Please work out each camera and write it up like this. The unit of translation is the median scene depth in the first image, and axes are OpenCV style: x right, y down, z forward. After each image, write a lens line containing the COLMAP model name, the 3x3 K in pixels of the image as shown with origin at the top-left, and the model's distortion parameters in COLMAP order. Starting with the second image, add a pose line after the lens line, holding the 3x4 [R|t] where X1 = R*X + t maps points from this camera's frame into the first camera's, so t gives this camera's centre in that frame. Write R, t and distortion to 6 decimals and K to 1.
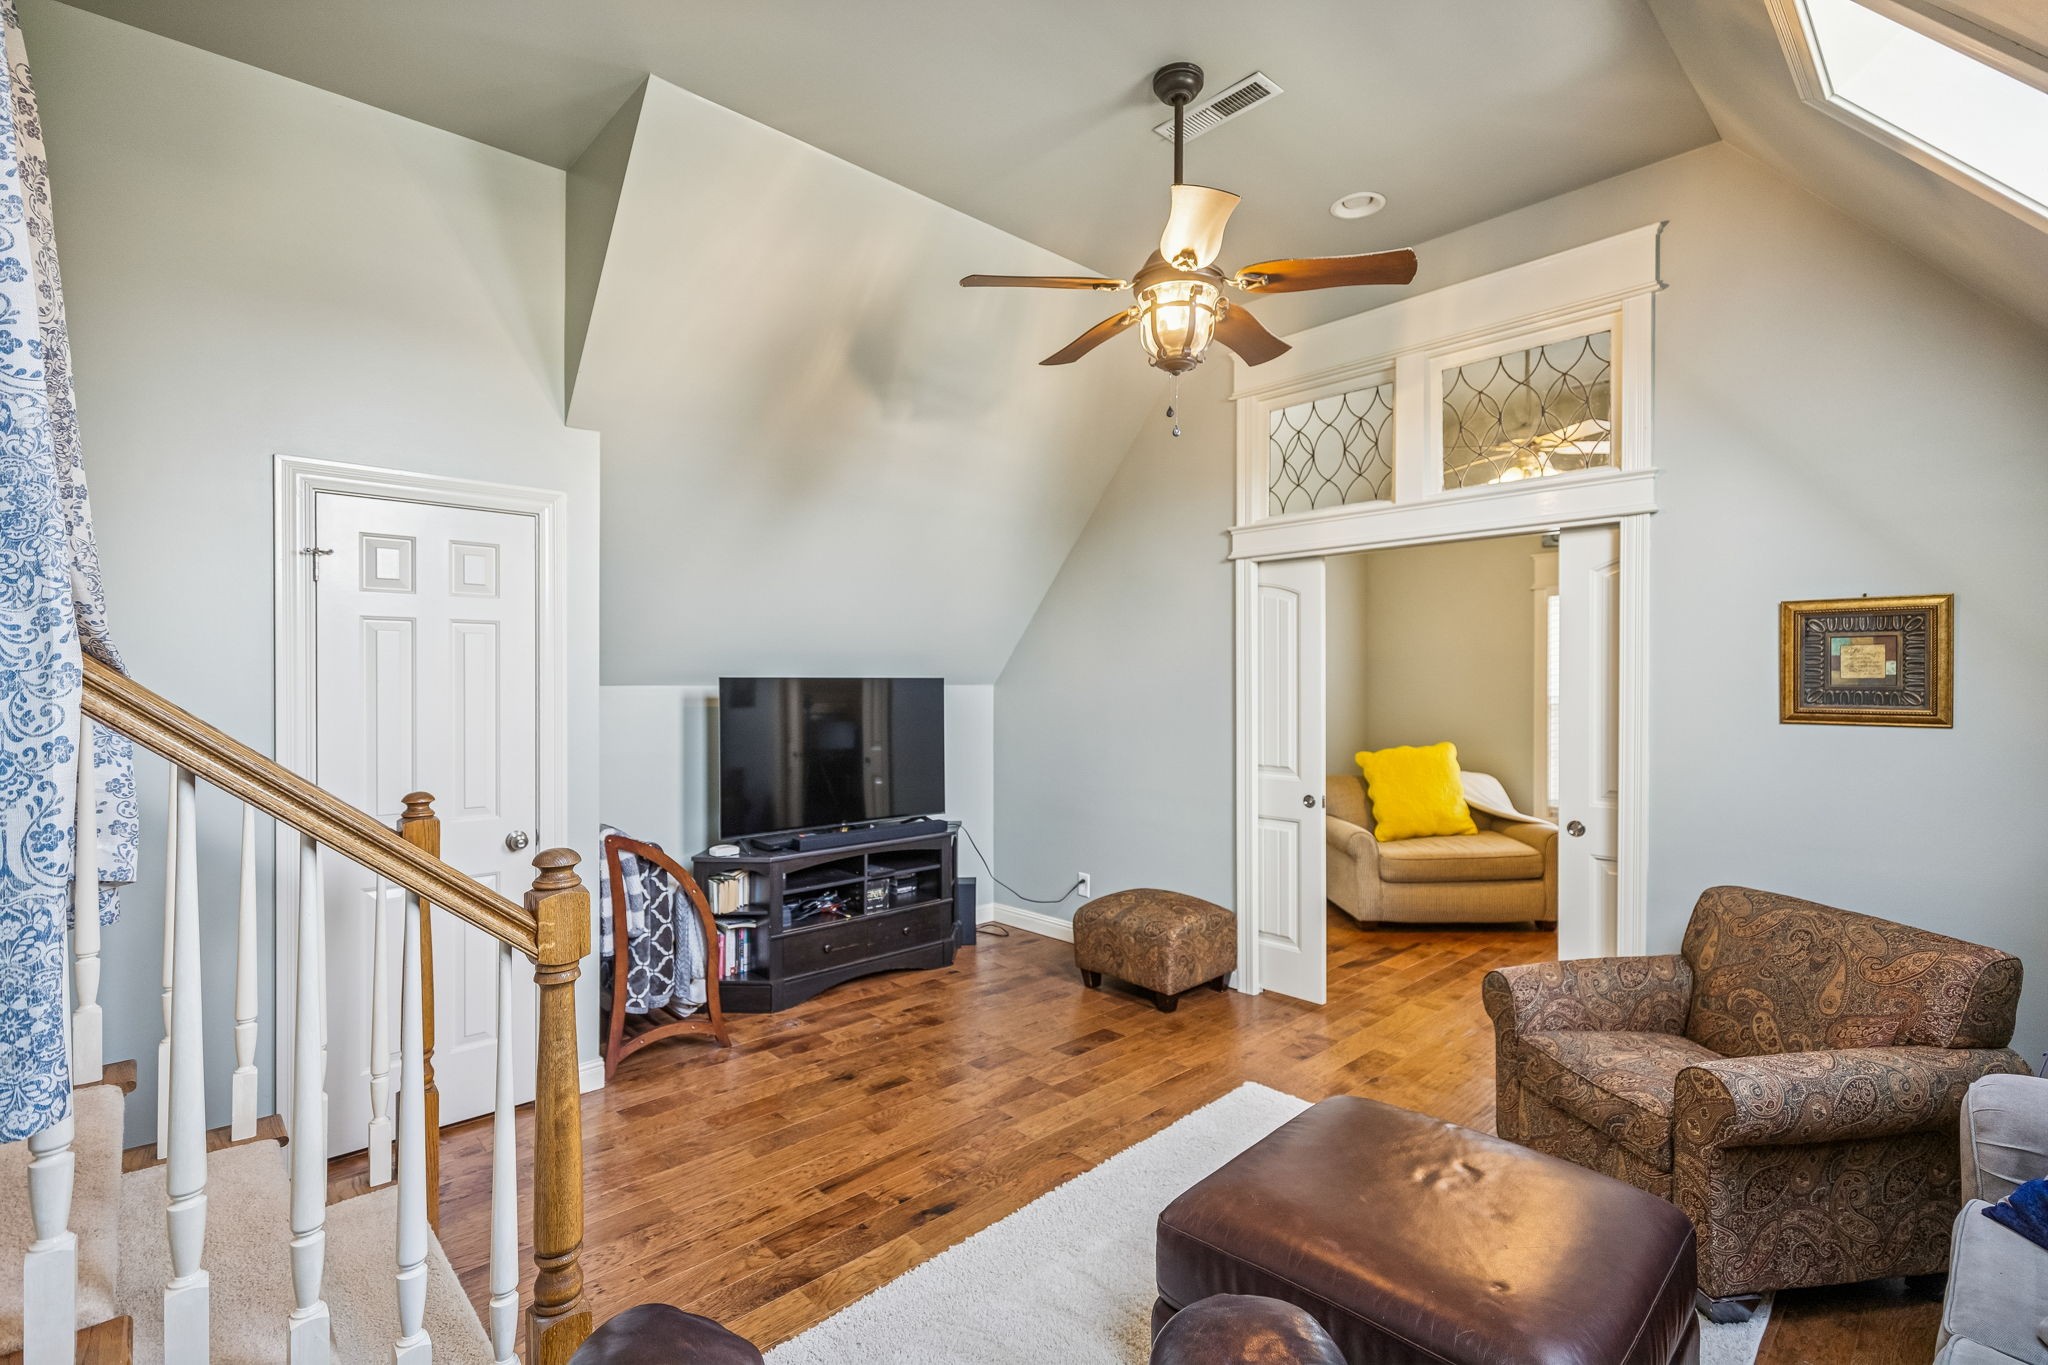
lens RADIAL K [[960.3, 0, 1018.1], [0, 960.3, 676.9], [0, 0, 1]] dist [0.012756, -0.003736]
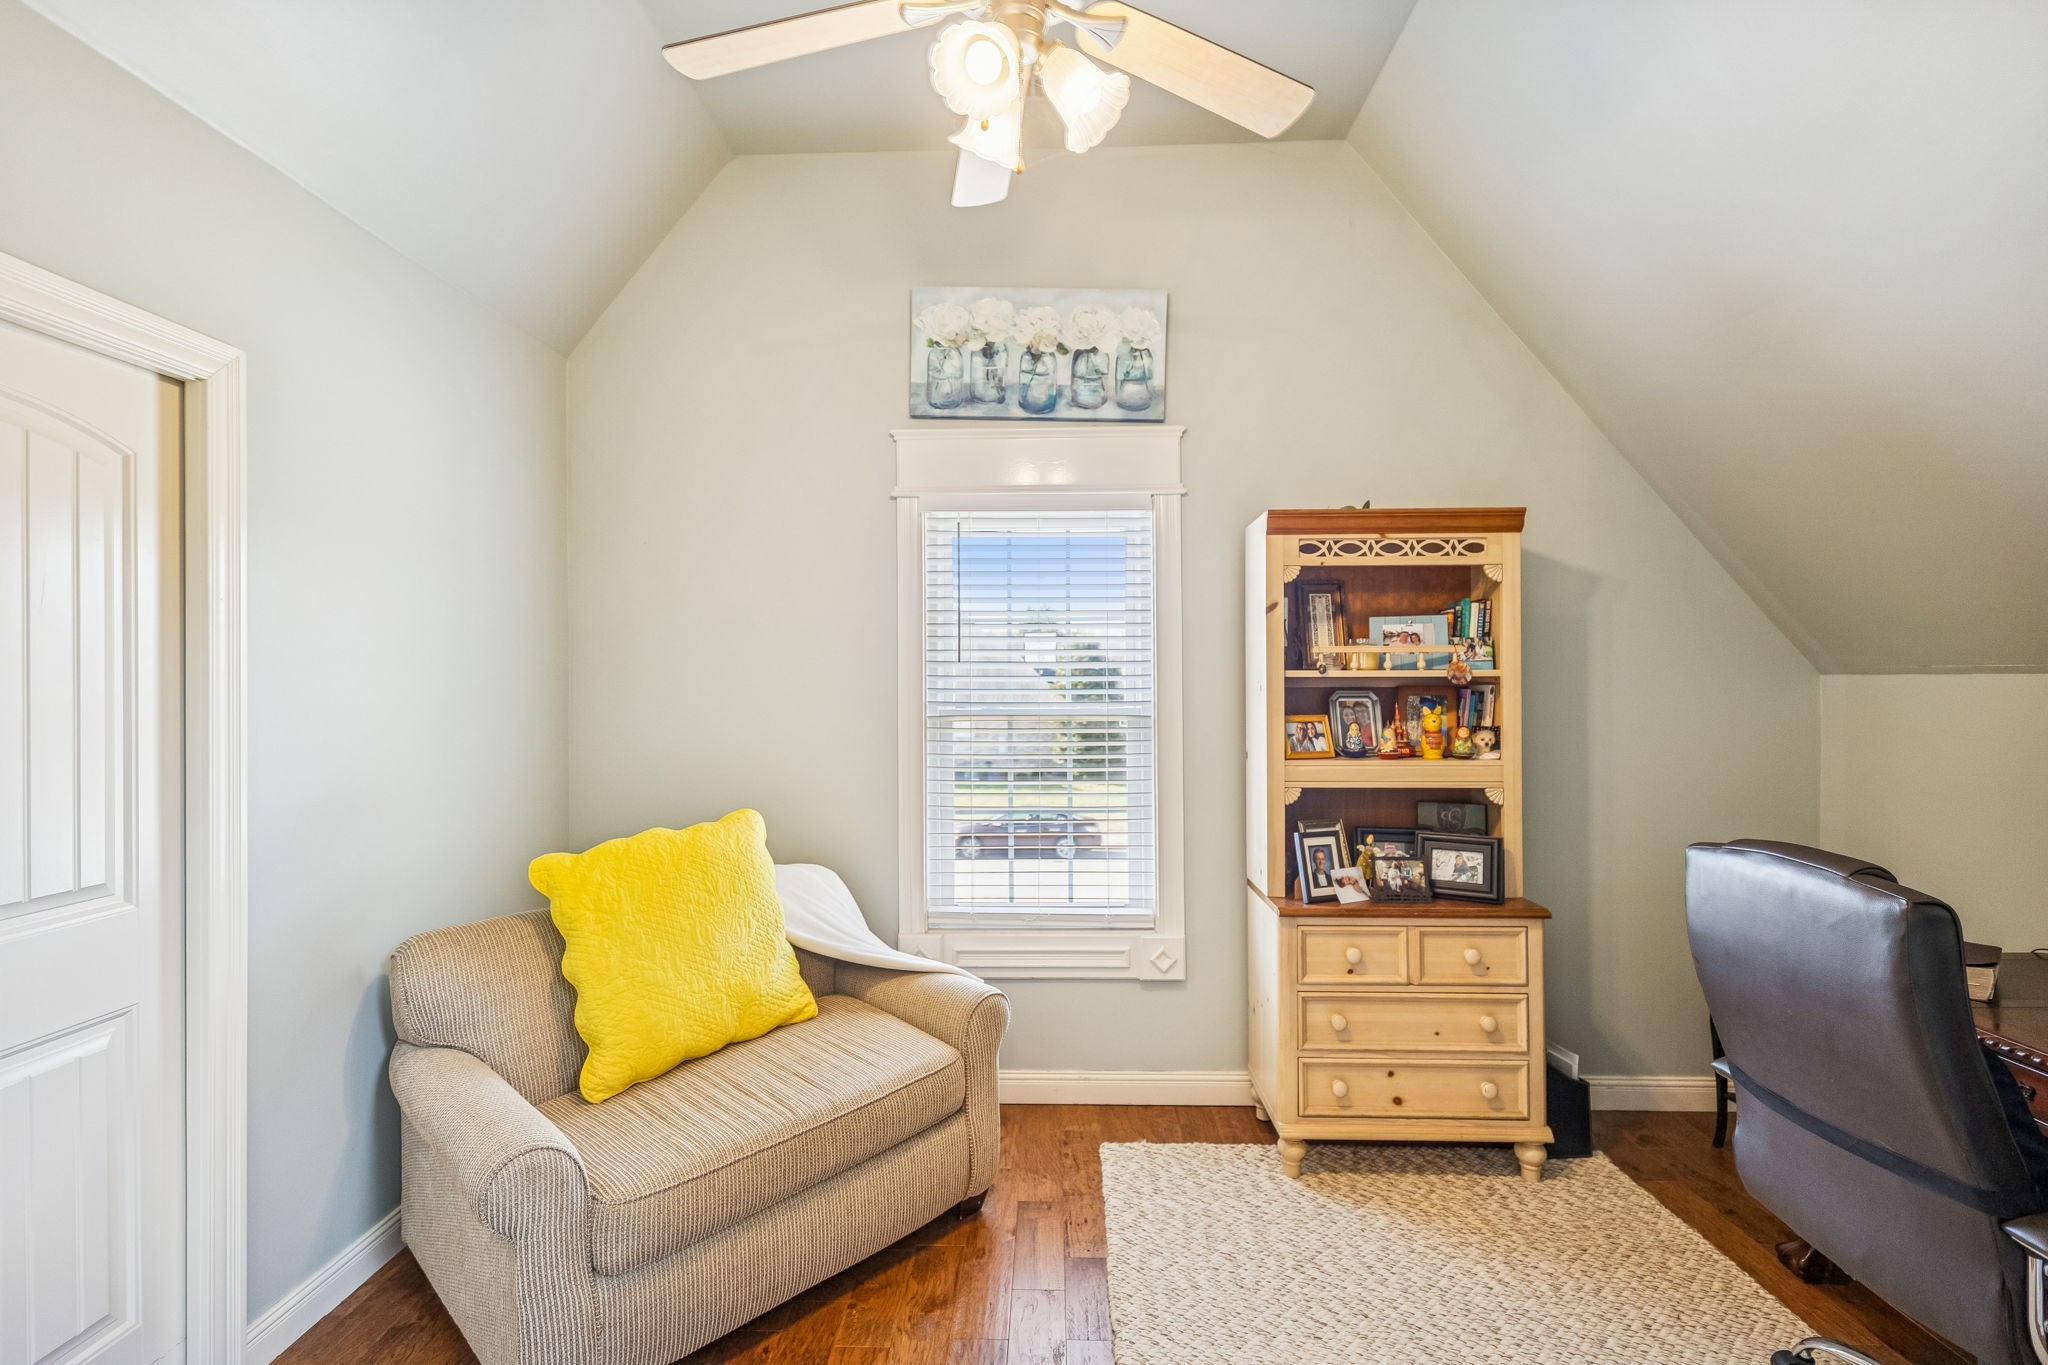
lens RADIAL K [[960.3, 0, 1019.4], [0, 960.3, 682.0], [0, 0, 1]] dist [0.012756, -0.003736]
pose [[0.716391, 0.000710, 0.697699, 0.232350], [0.003946, 0.999979, -0.005069, 0.011594], [-0.697688, 0.006385, 0.716373, 0.613878]]
